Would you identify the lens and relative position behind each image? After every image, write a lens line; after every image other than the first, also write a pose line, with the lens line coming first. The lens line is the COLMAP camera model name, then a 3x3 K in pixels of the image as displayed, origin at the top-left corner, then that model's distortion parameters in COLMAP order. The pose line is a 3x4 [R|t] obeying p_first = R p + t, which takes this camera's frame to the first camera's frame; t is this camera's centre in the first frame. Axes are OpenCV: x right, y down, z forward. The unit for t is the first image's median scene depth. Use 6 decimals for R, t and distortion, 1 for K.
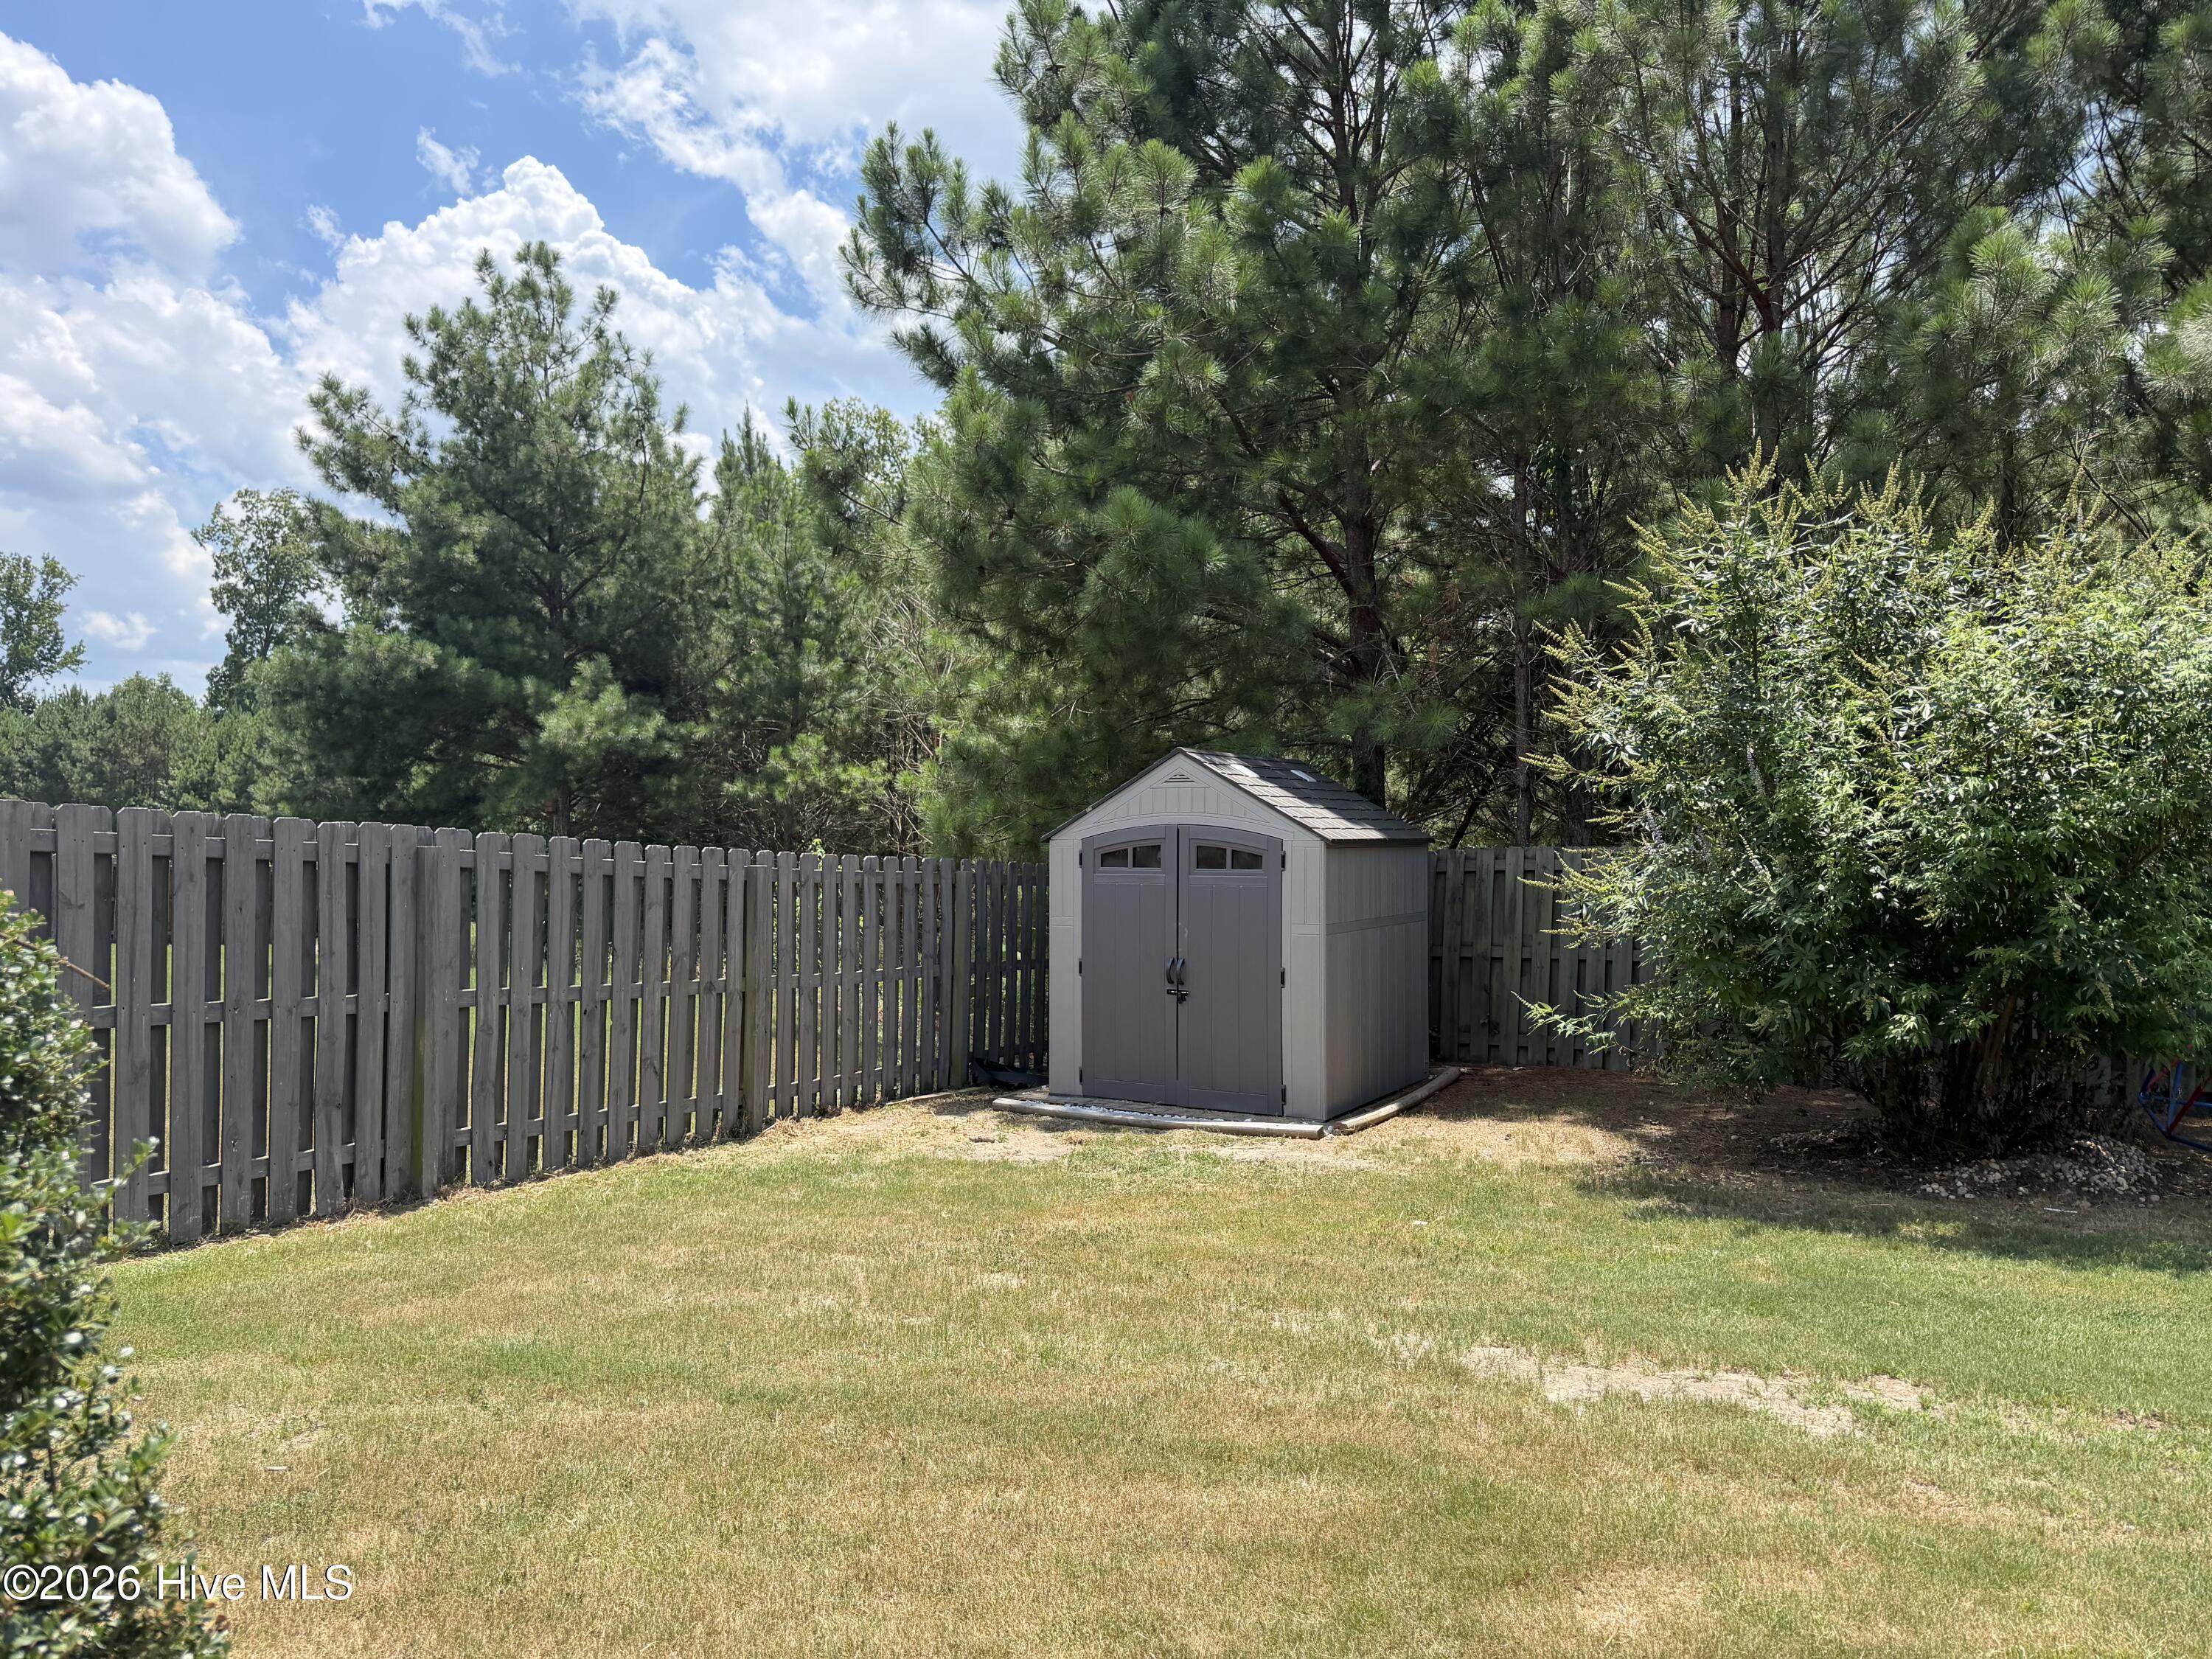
lens RADIAL K [[1517.1, 0, 1108.2], [0, 1517.1, 864.4], [0, 0, 1]] dist [-0.006820, -0.036261]
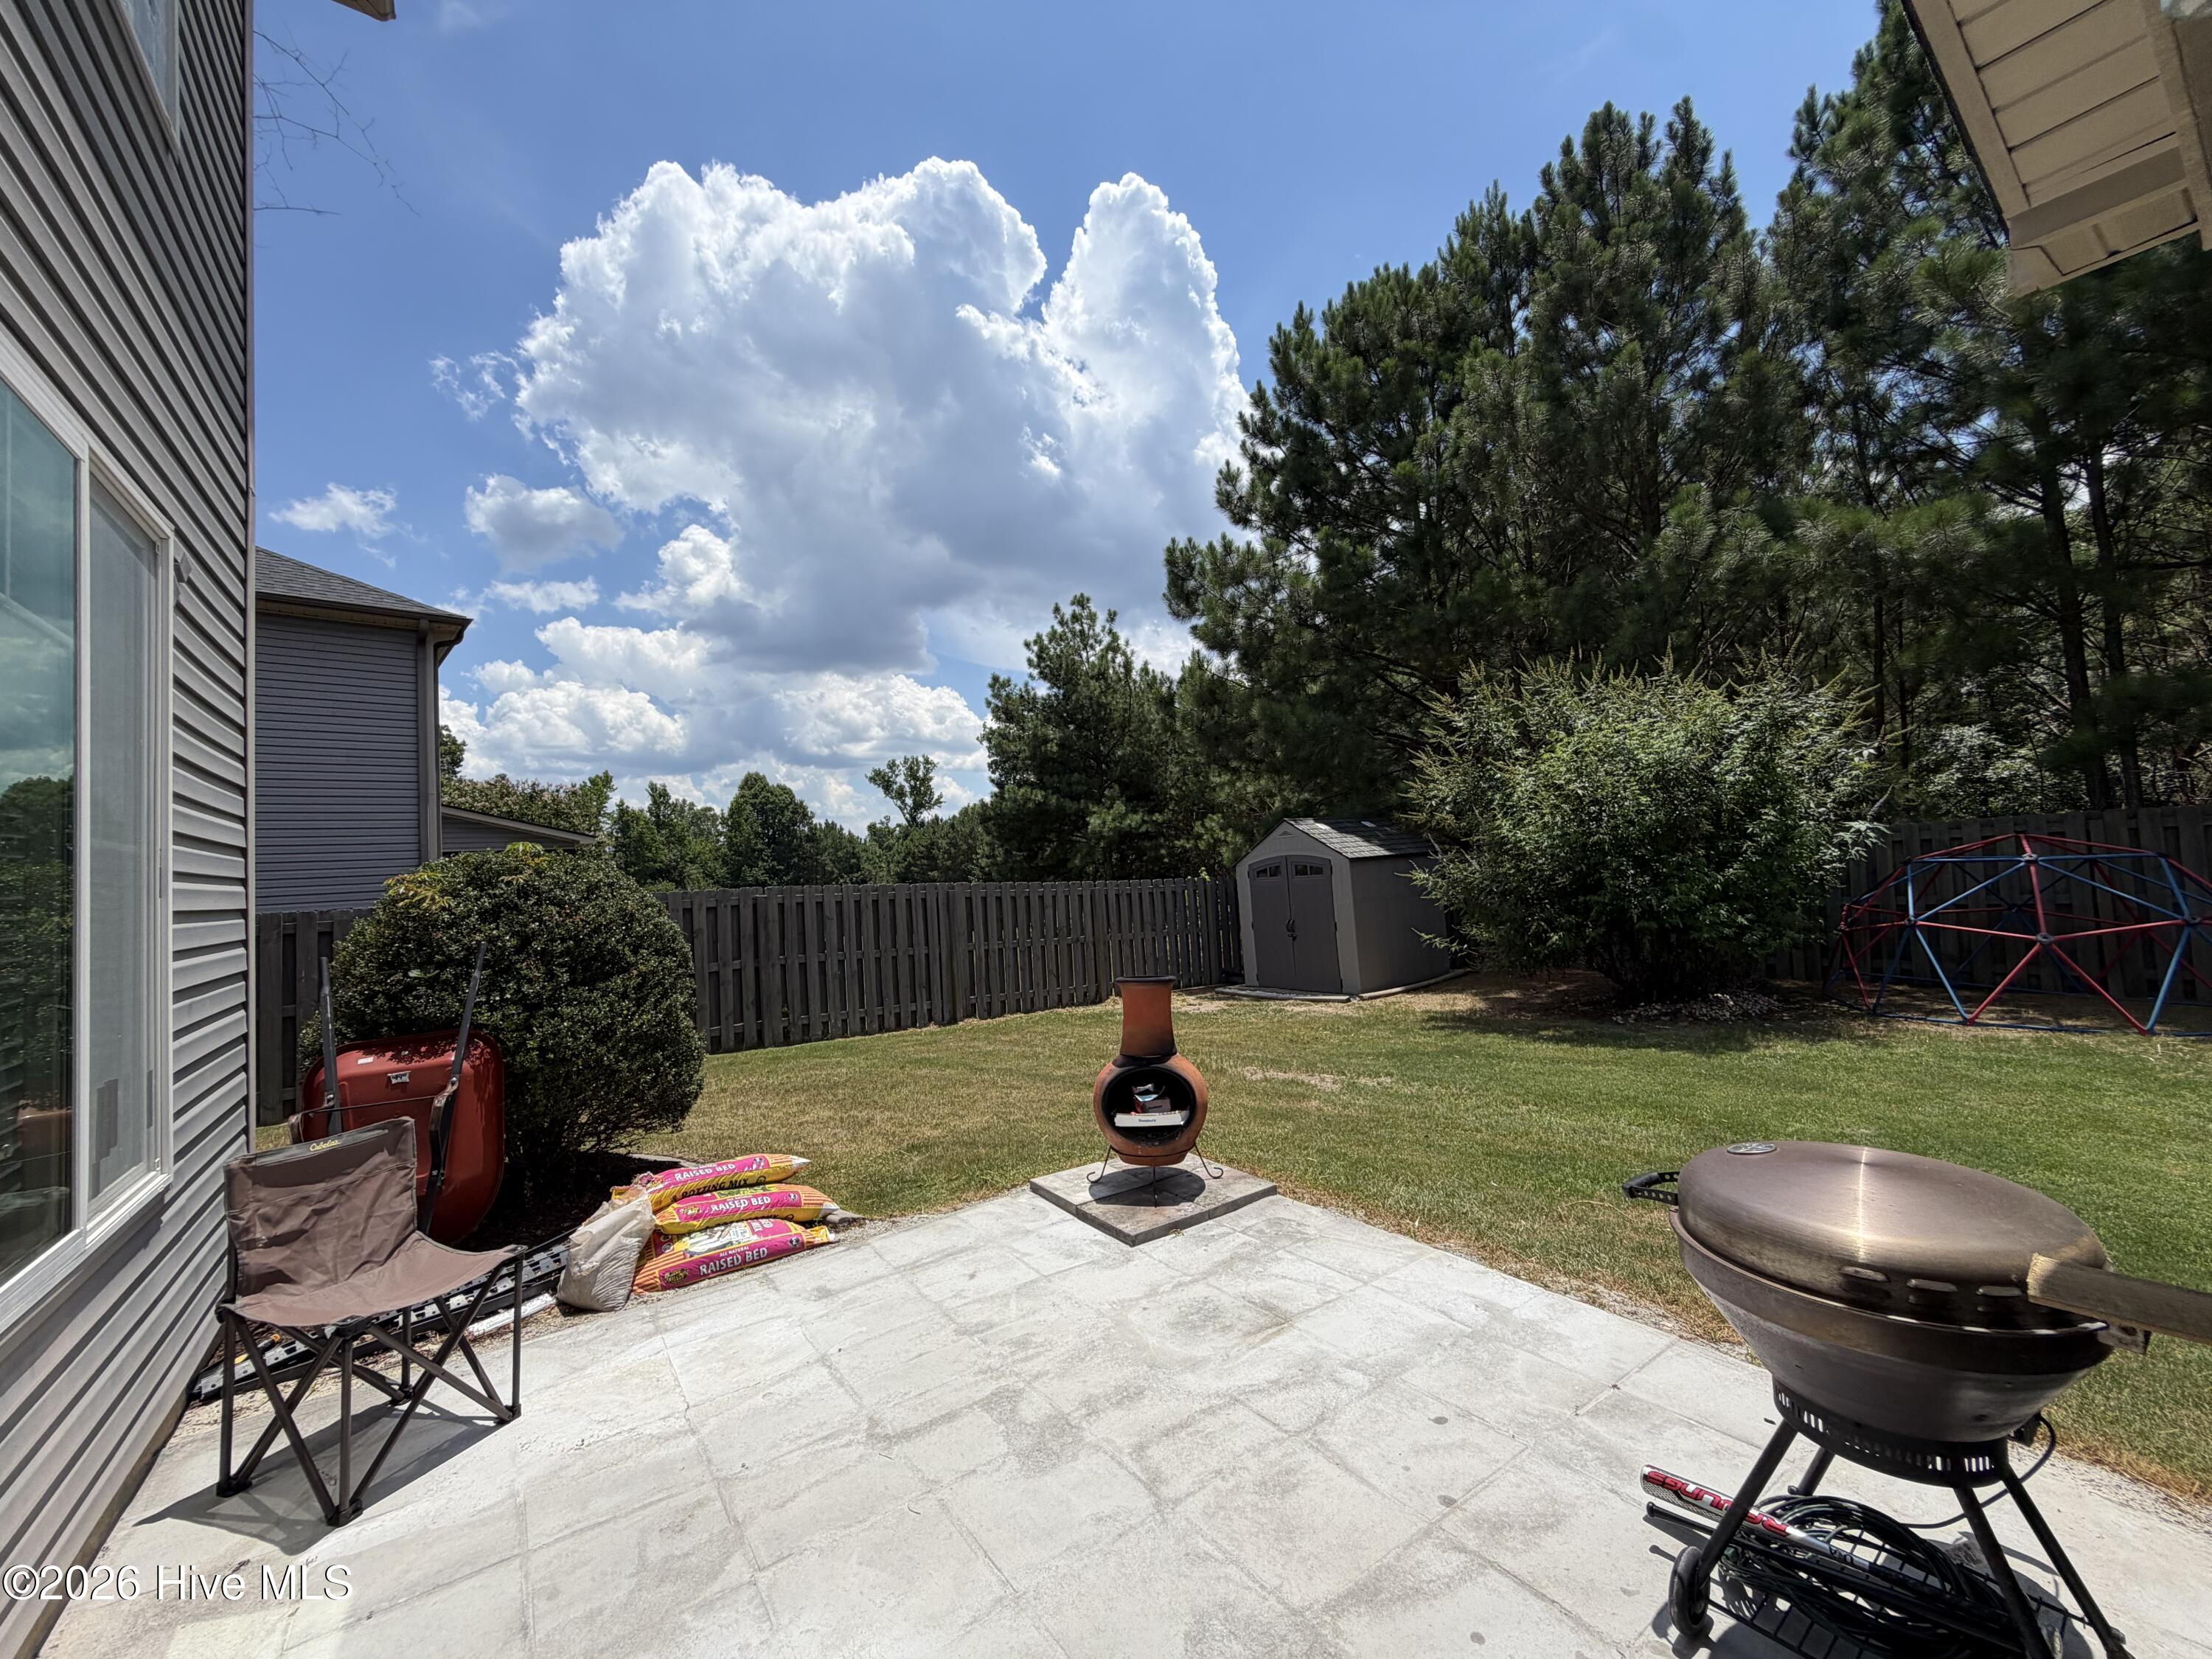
lens RADIAL K [[882.5, 0, 1101.2], [0, 882.5, 831.7], [0, 0, 1]] dist [0.000352, -0.000476]
pose [[0.900926, -0.087534, -0.425054, 0.164699], [0.066832, 0.995747, -0.063408, 0.000446], [0.428796, 0.028719, 0.902945, -0.107411]]
